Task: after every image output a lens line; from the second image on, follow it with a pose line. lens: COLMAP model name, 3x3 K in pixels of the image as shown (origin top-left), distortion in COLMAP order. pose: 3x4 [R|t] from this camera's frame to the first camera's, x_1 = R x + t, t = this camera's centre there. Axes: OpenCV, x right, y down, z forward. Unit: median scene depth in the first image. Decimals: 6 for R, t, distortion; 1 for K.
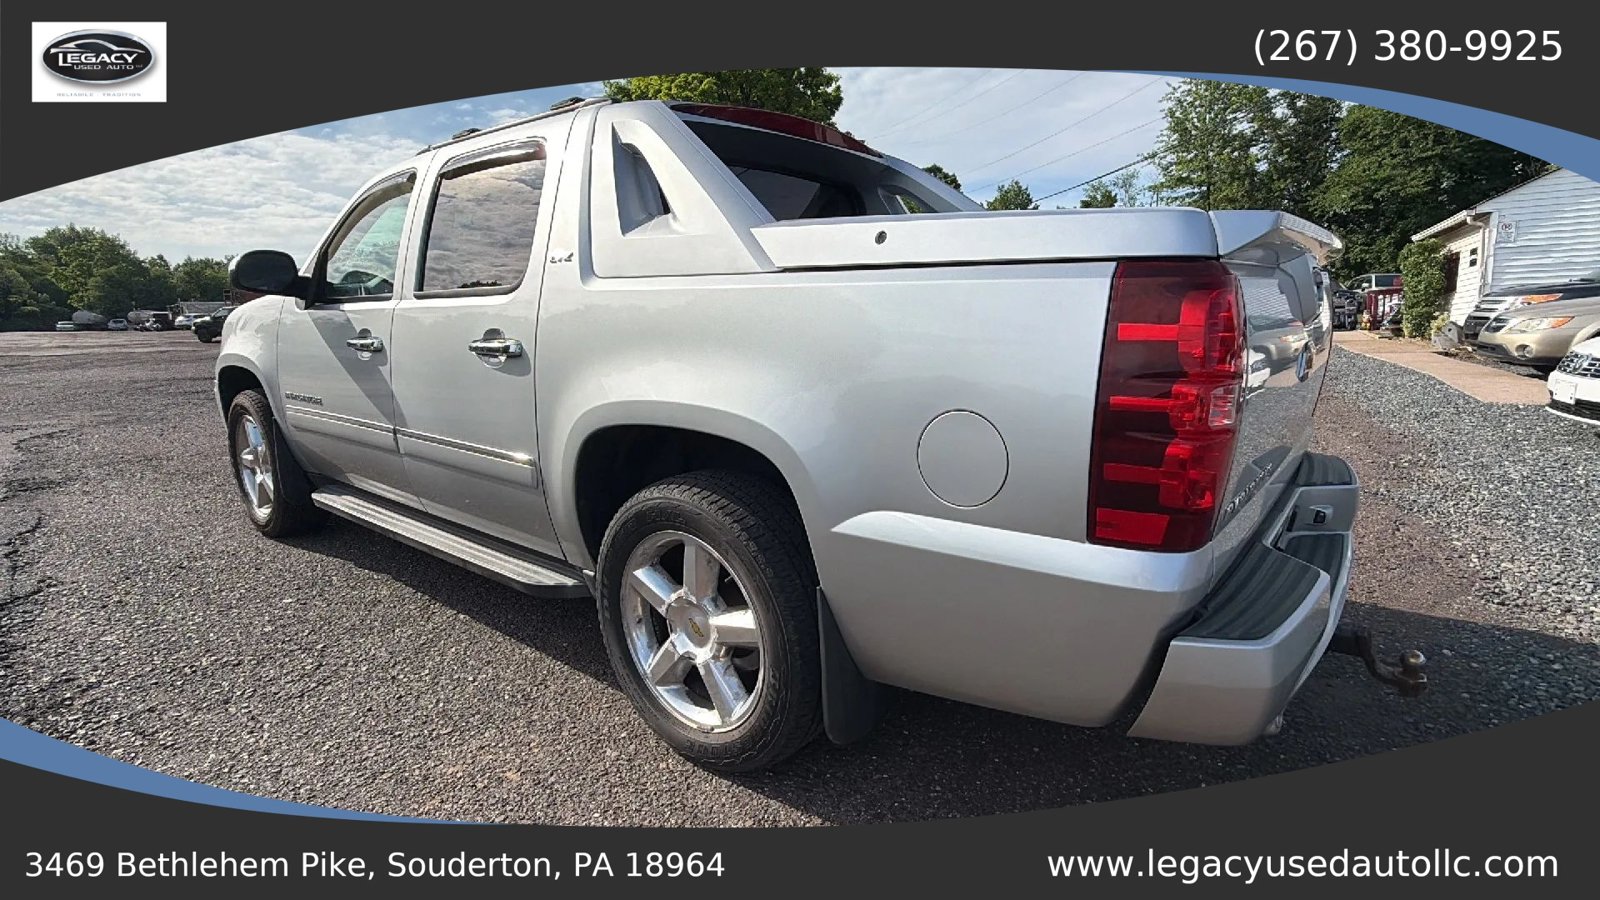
lens RADIAL K [[766.9, 0, 798.2], [0, 766.9, 452.3], [0, 0, 1]] dist [0.002226, -0.001386]
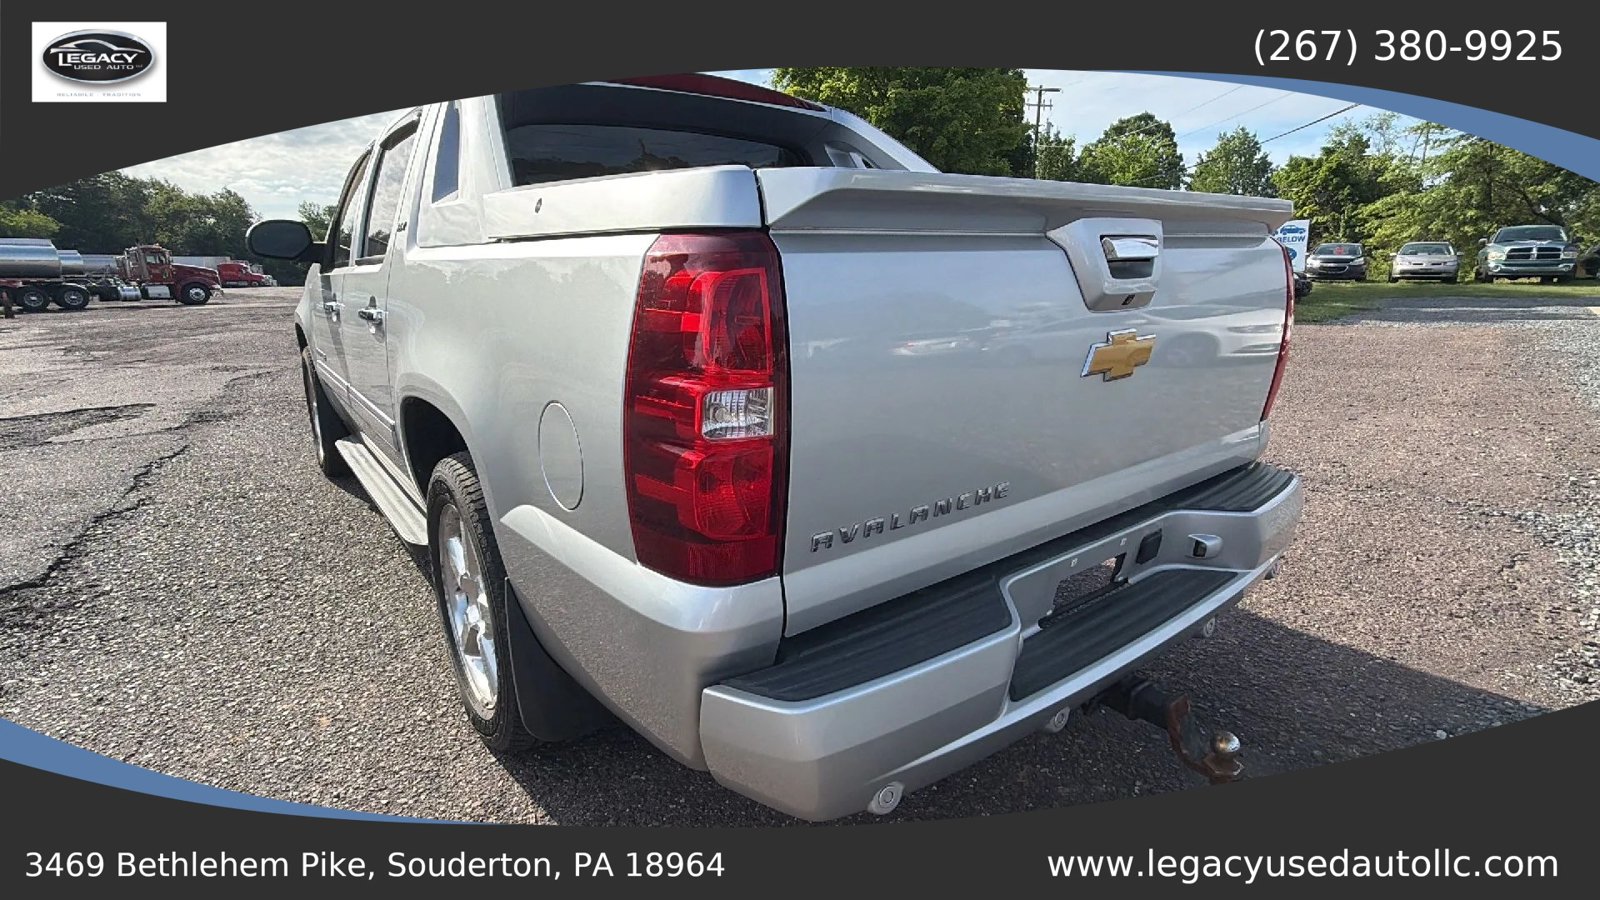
lens RADIAL K [[766.9, 0, 795.9], [0, 766.9, 451.9], [0, 0, 1]] dist [0.002226, -0.001386]
pose [[0.970020, 0.062252, -0.234919, 0.326750], [-0.051039, 0.997262, 0.053519, -0.027215], [0.237607, -0.039924, 0.970541, 0.091943]]
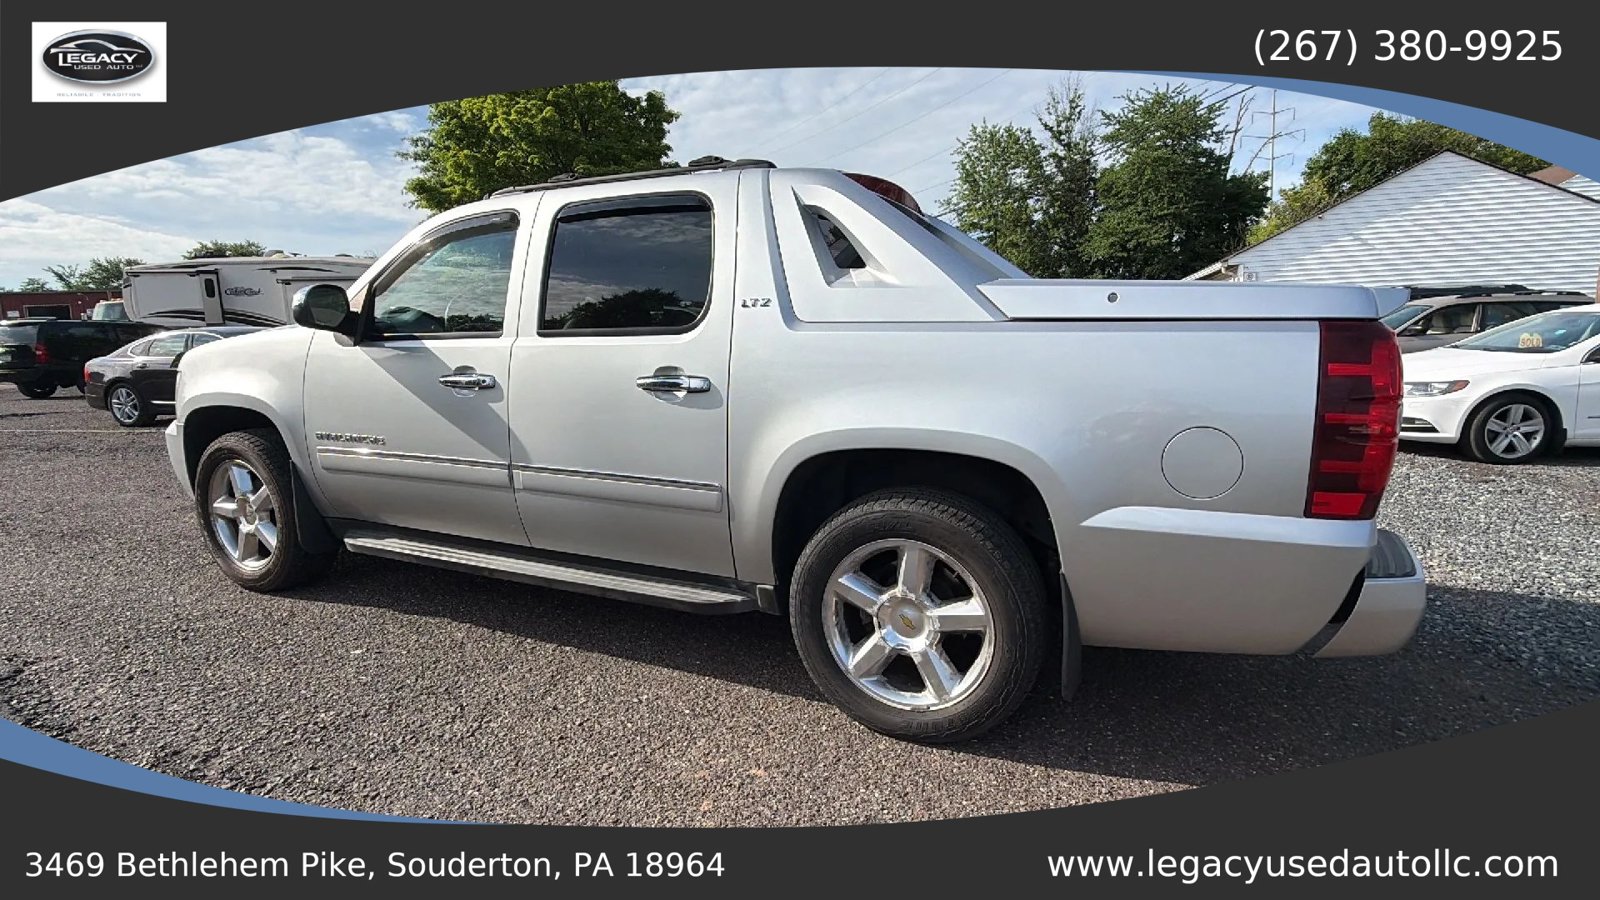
lens RADIAL K [[766.9, 0, 799.7], [0, 766.9, 450.8], [0, 0, 1]] dist [0.002226, -0.001386]
pose [[0.969283, -0.032982, 0.243728, -0.379157], [0.042644, 0.998495, -0.034472, 0.001928], [-0.242224, 0.043807, 0.969231, -0.065385]]
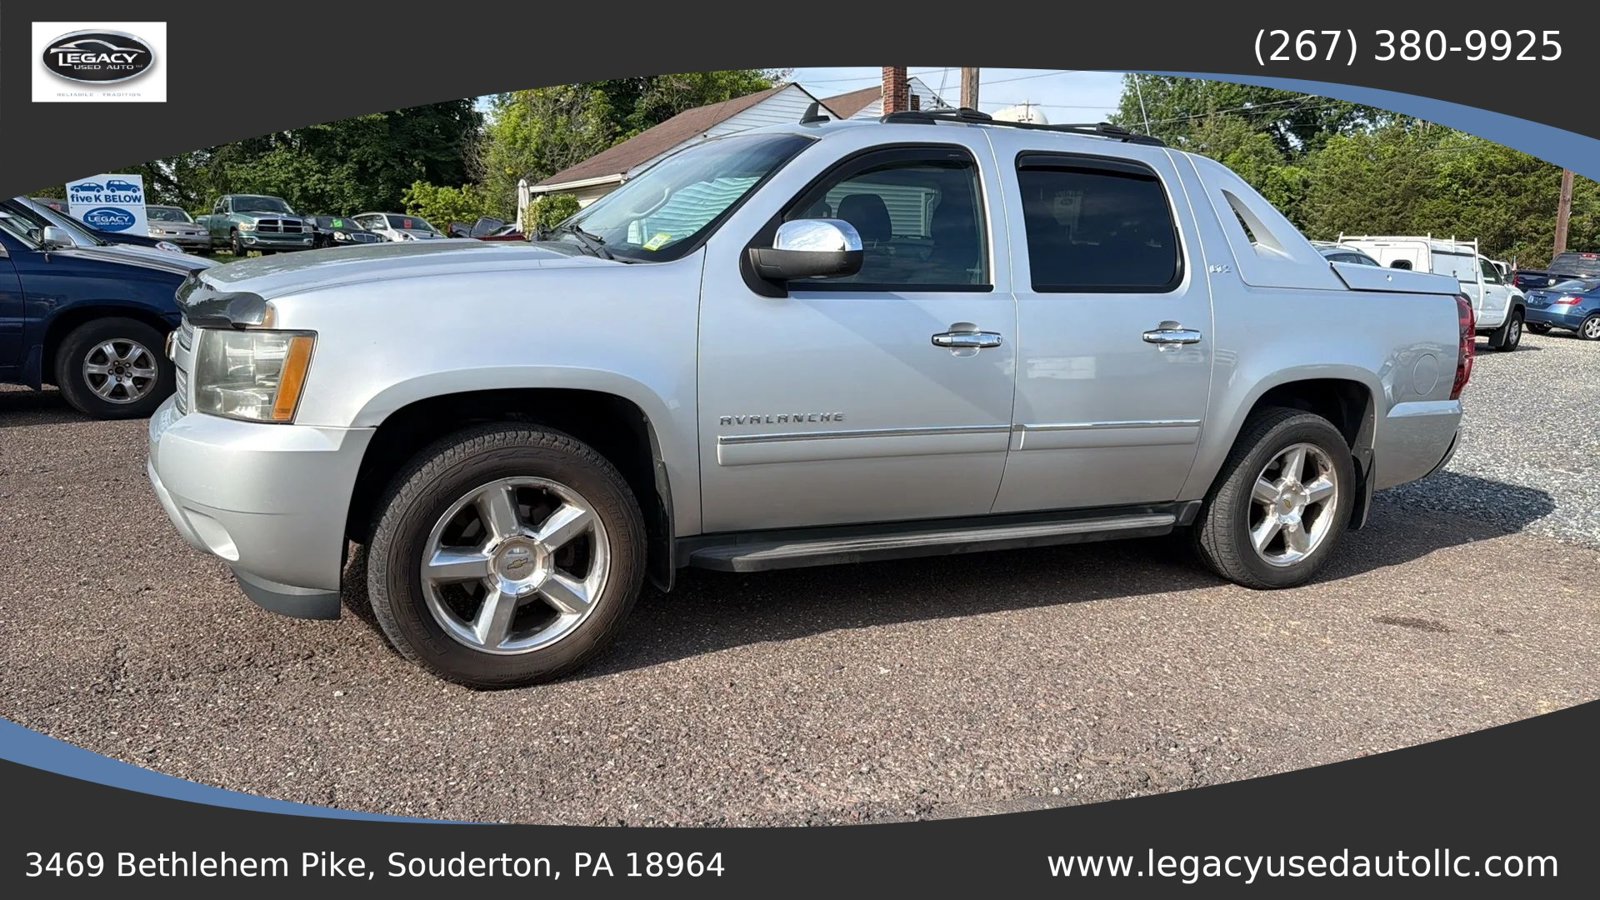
lens RADIAL K [[1092.3, 0, 791.9], [0, 1092.3, 455.5], [0, 0, 1]] dist [0.028209, -0.038526]
pose [[0.422020, -0.137323, 0.896126, -1.774633], [0.127350, 0.987640, 0.091372, -0.146471], [-0.897597, 0.075561, 0.434292, 0.618928]]
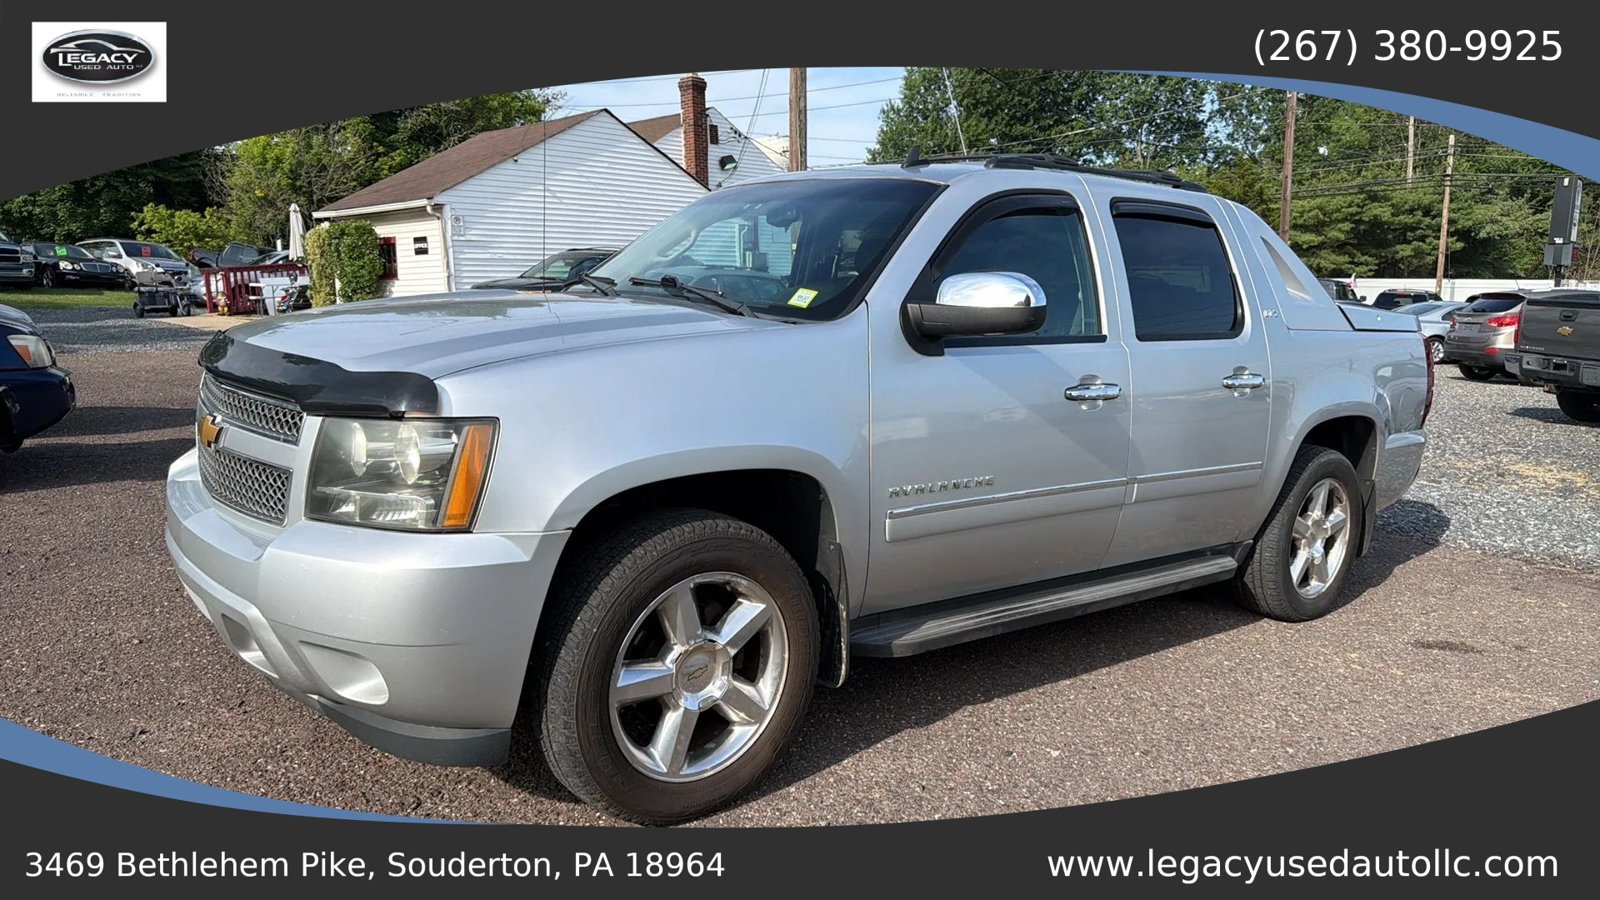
lens RADIAL K [[1092.3, 0, 795.5], [0, 1092.3, 455.1], [0, 0, 1]] dist [0.028209, -0.038526]
pose [[0.210031, -0.130434, 0.968955, -1.794676], [0.149284, 0.983718, 0.100063, -0.239813], [-0.966231, 0.123633, 0.226083, 1.024839]]
